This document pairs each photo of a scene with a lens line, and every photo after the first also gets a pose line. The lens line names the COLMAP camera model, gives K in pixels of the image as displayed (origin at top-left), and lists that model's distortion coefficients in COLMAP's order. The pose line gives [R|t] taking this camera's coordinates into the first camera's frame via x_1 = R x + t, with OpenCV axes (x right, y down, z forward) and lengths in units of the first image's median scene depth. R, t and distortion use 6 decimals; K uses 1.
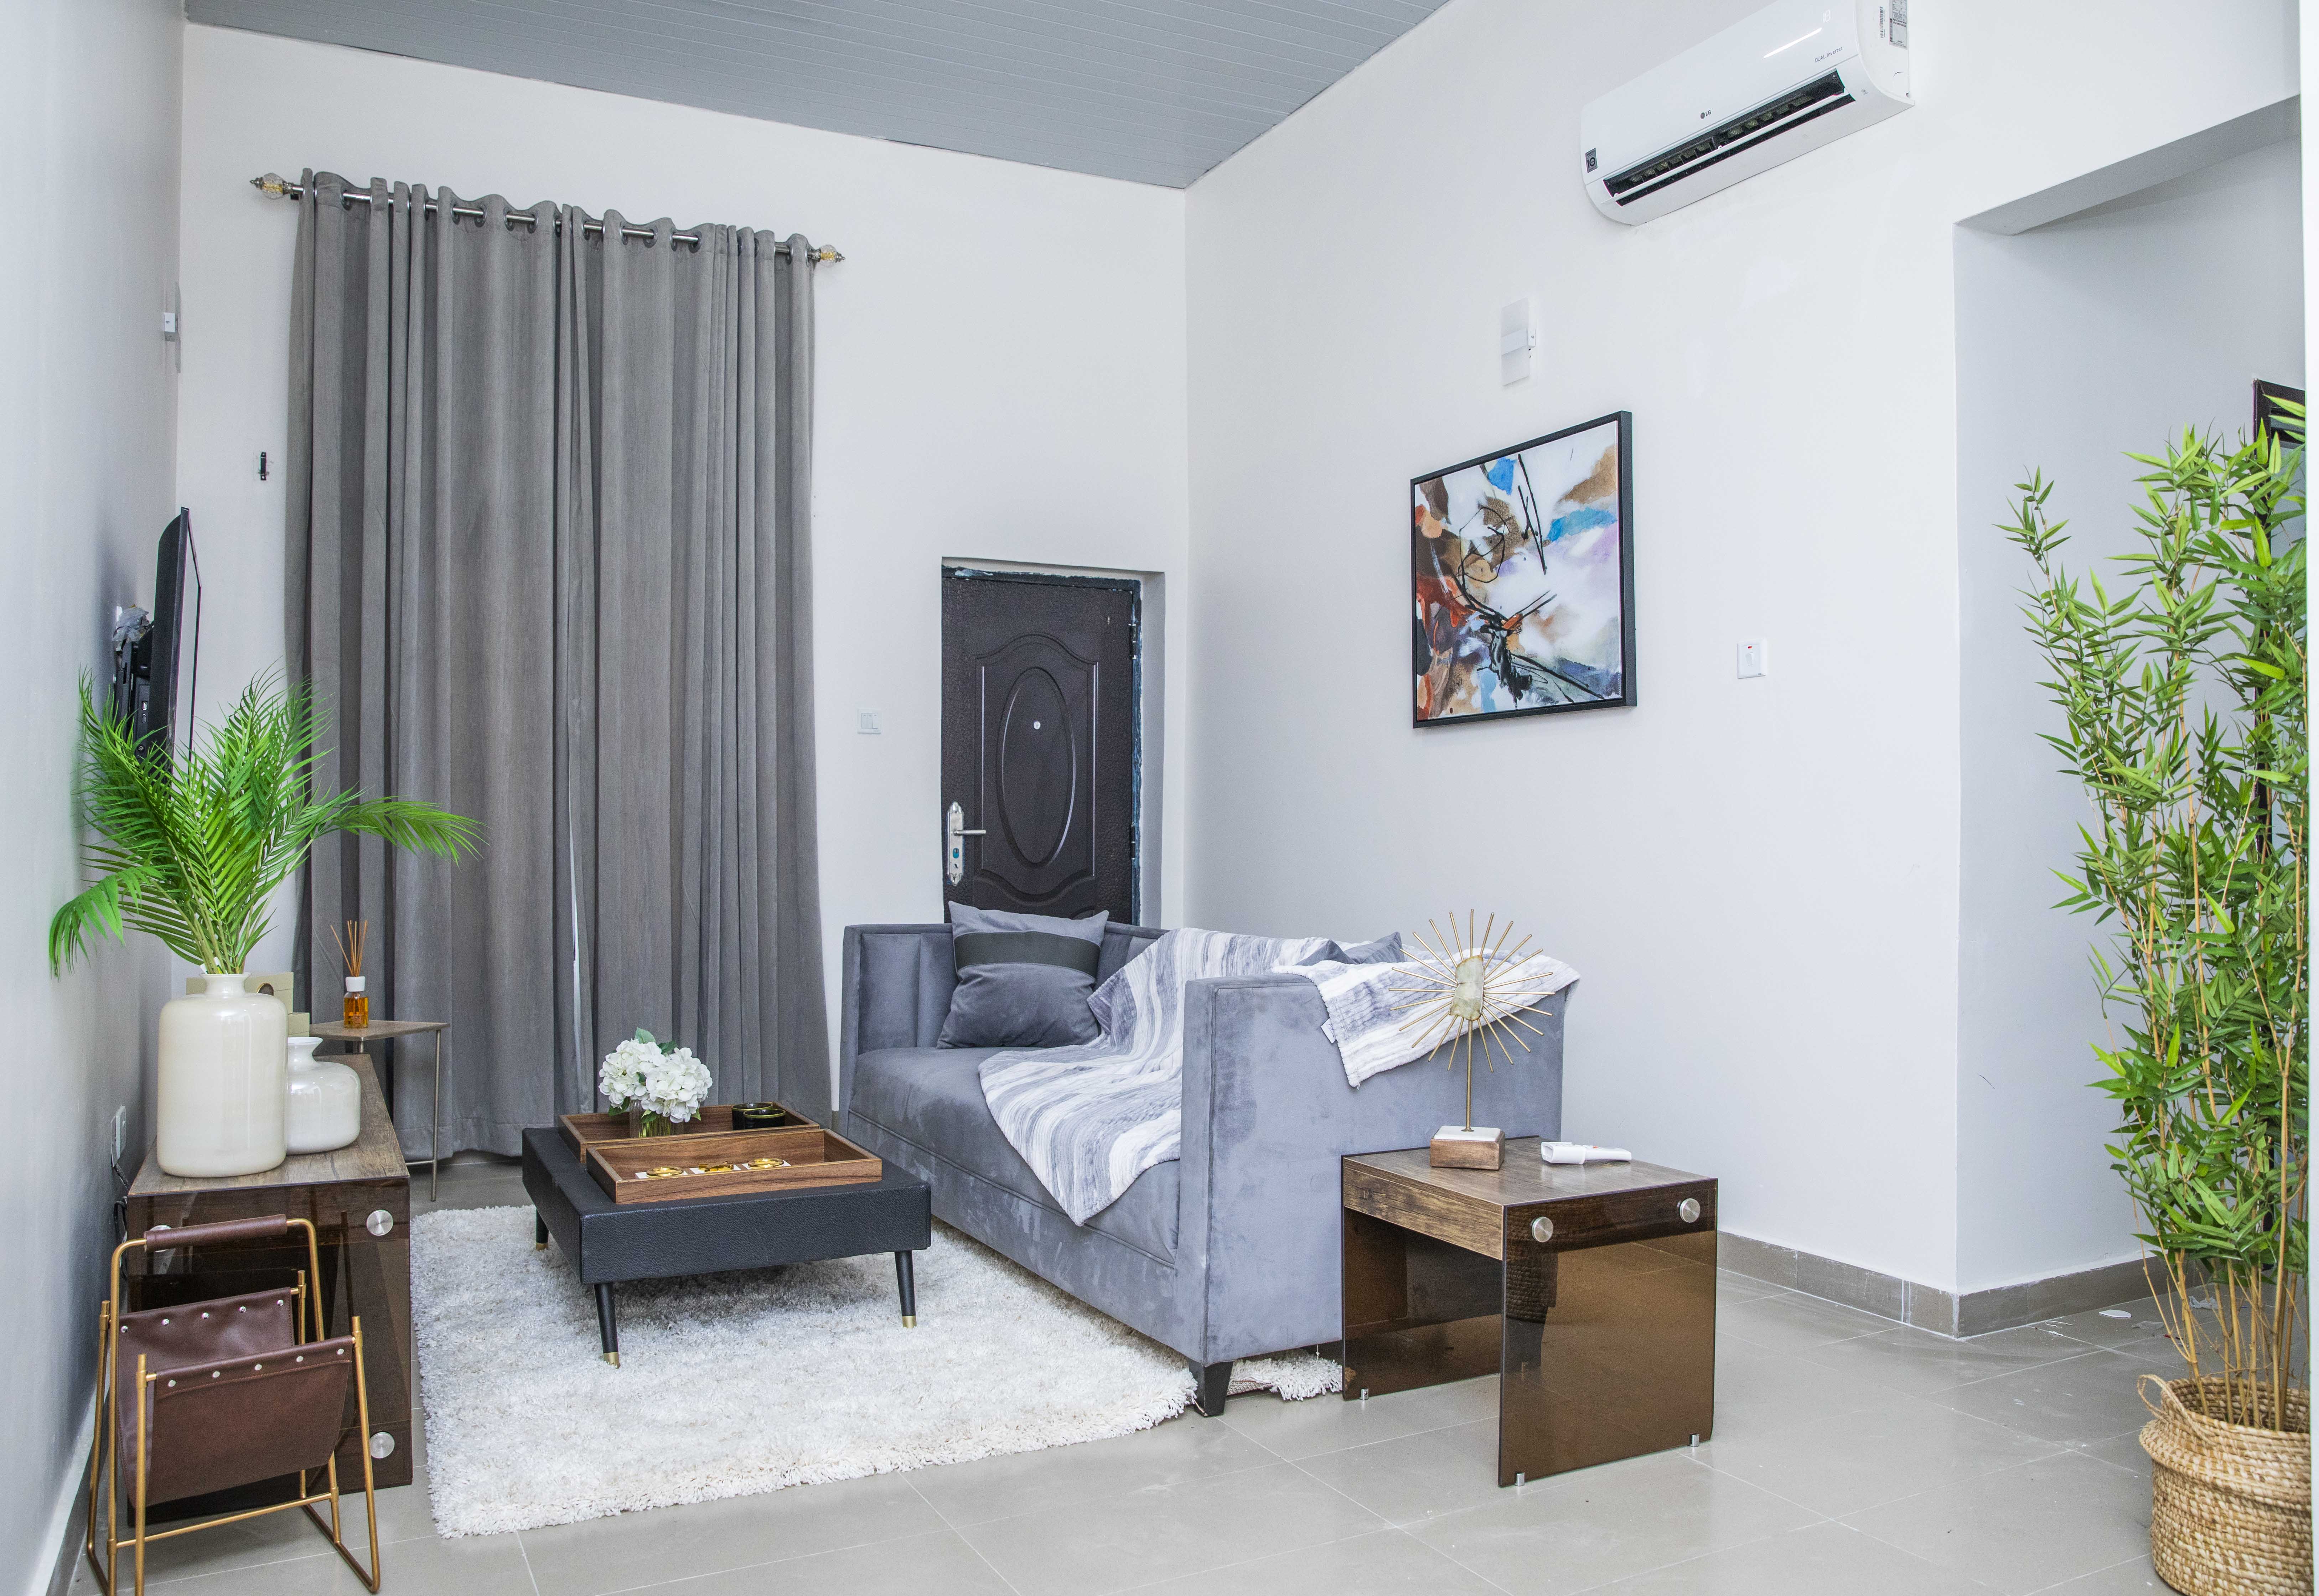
lens RADIAL K [[1908.3, 0, 1152.3], [0, 1908.3, 813.8], [0, 0, 1]] dist [-0.095843, 0.007690]
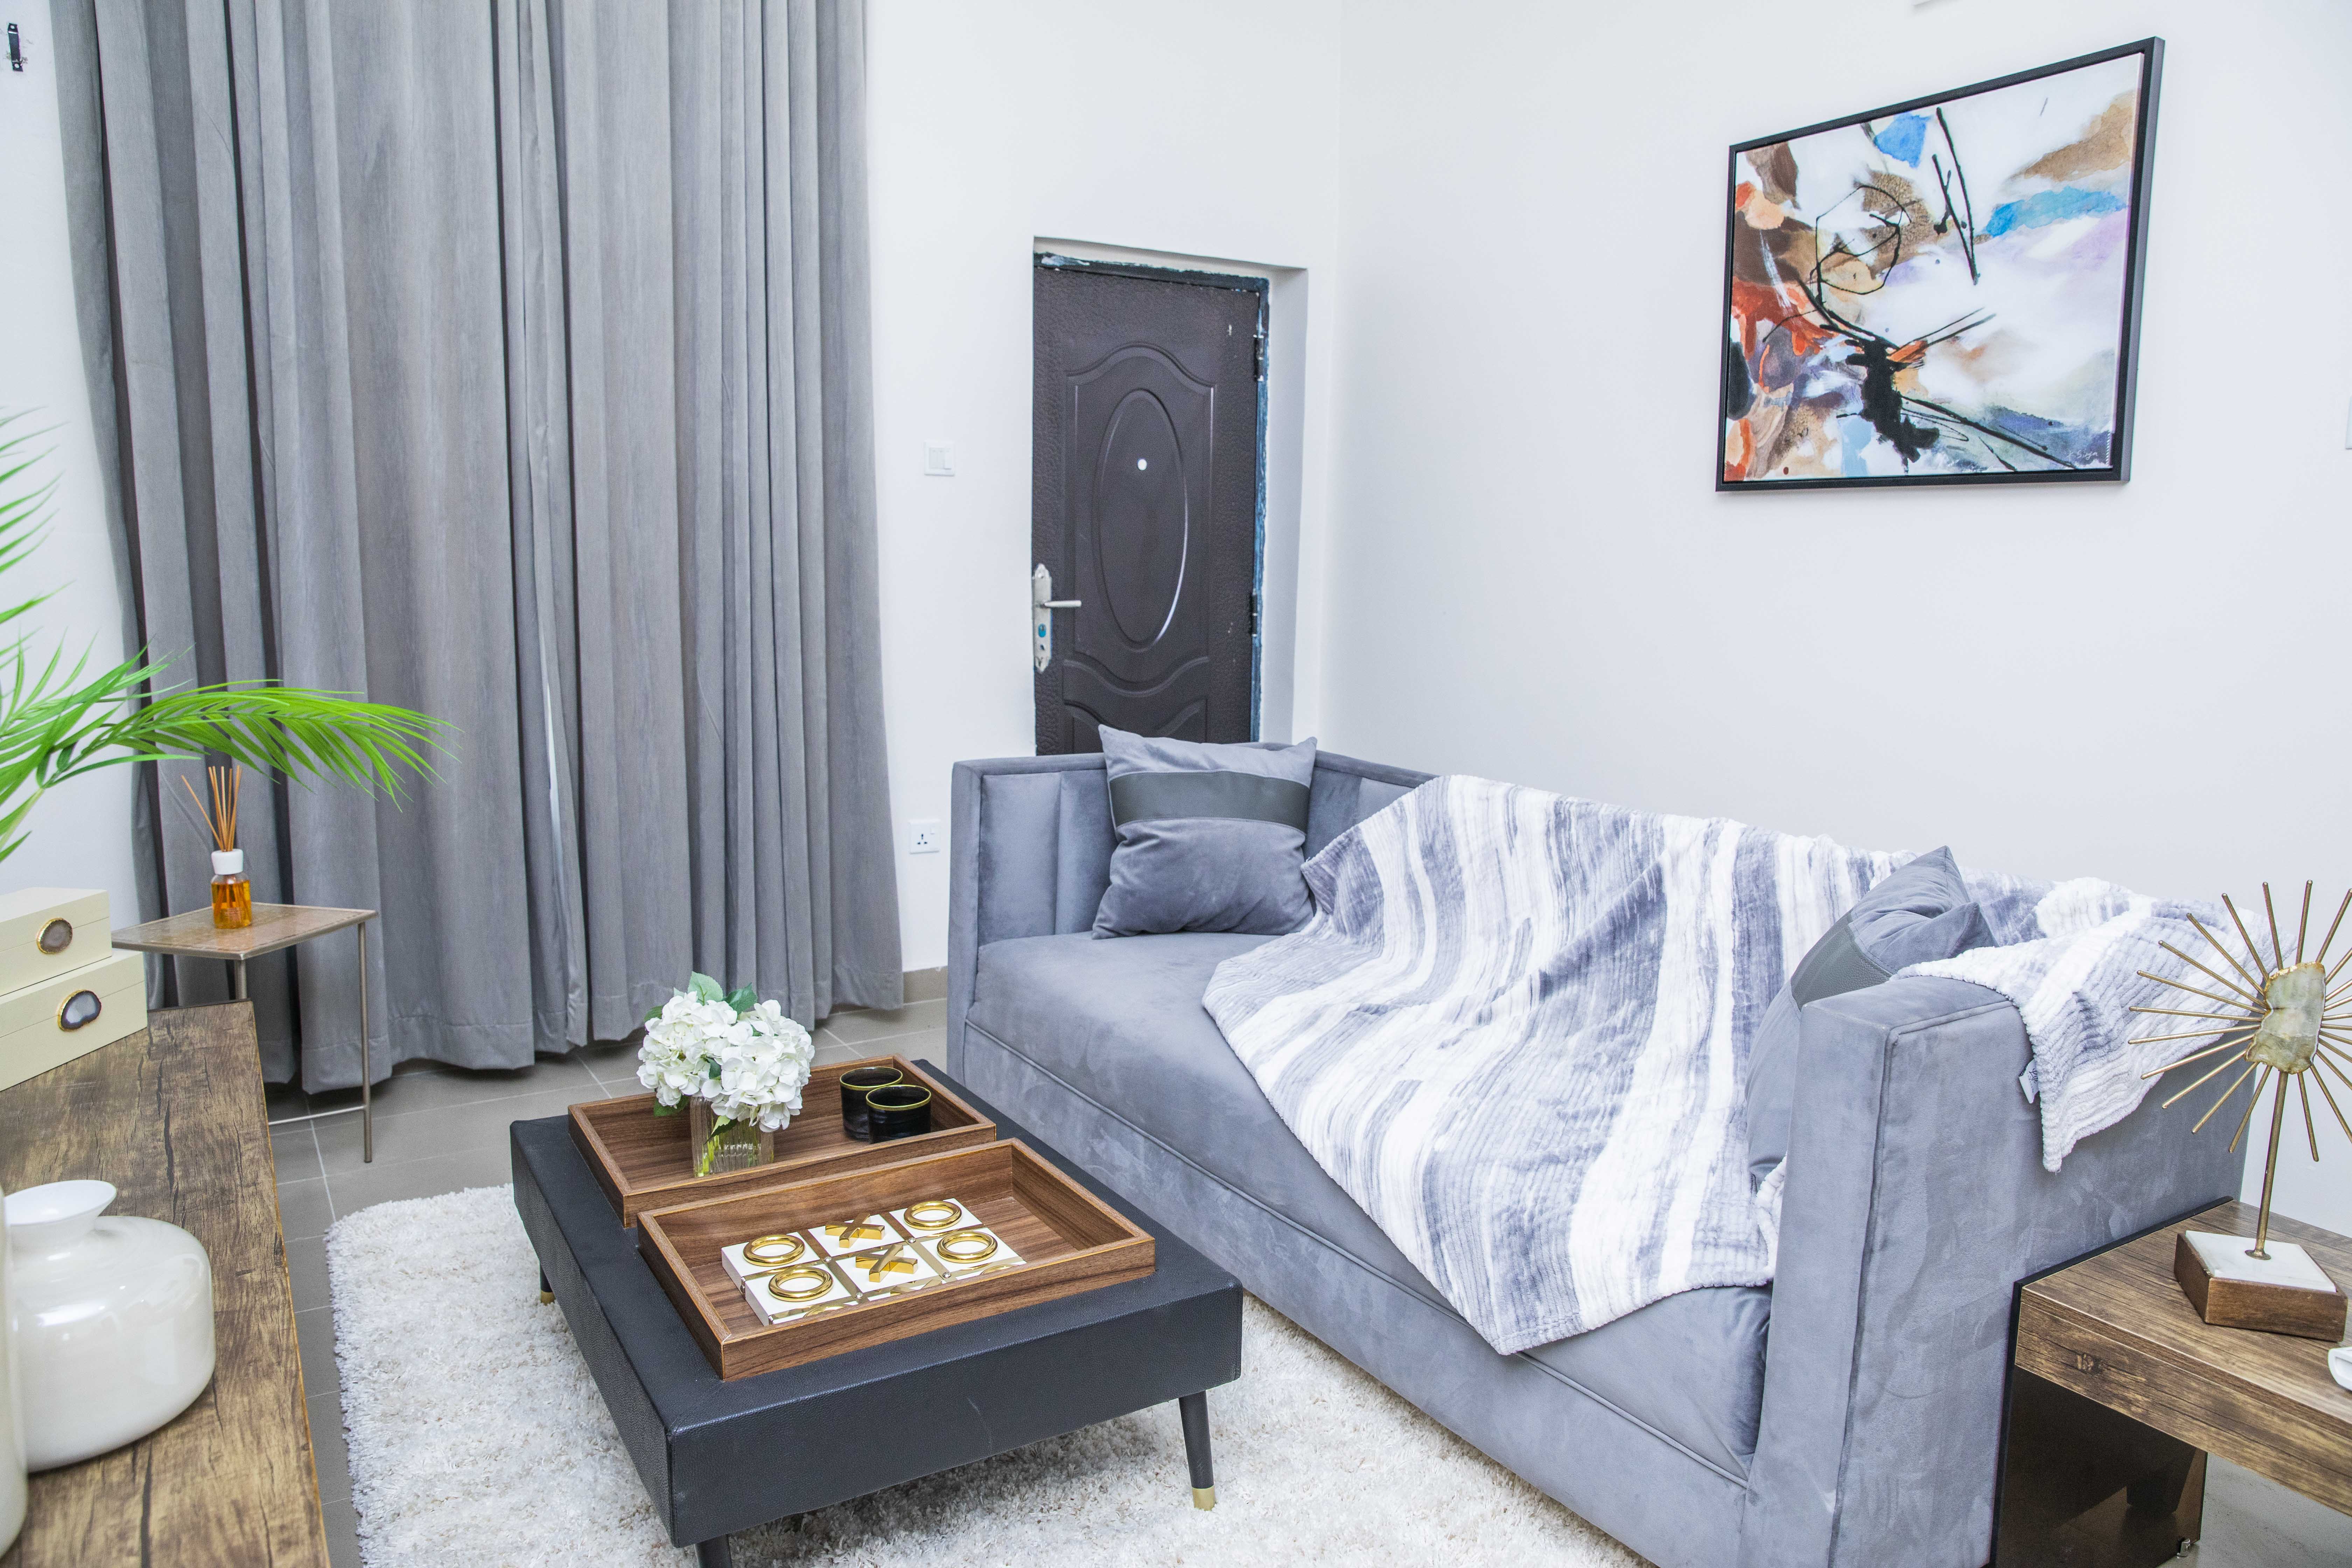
lens RADIAL K [[1649.6, 0, 1178.5], [0, 1649.6, 770.2], [0, 0, 1]] dist [-0.084173, 0.041513]
pose [[0.993911, -0.002573, 0.110158, -0.147612], [-0.014668, 0.987741, 0.155414, -0.034646], [-0.109207, -0.156083, 0.981688, 0.395535]]
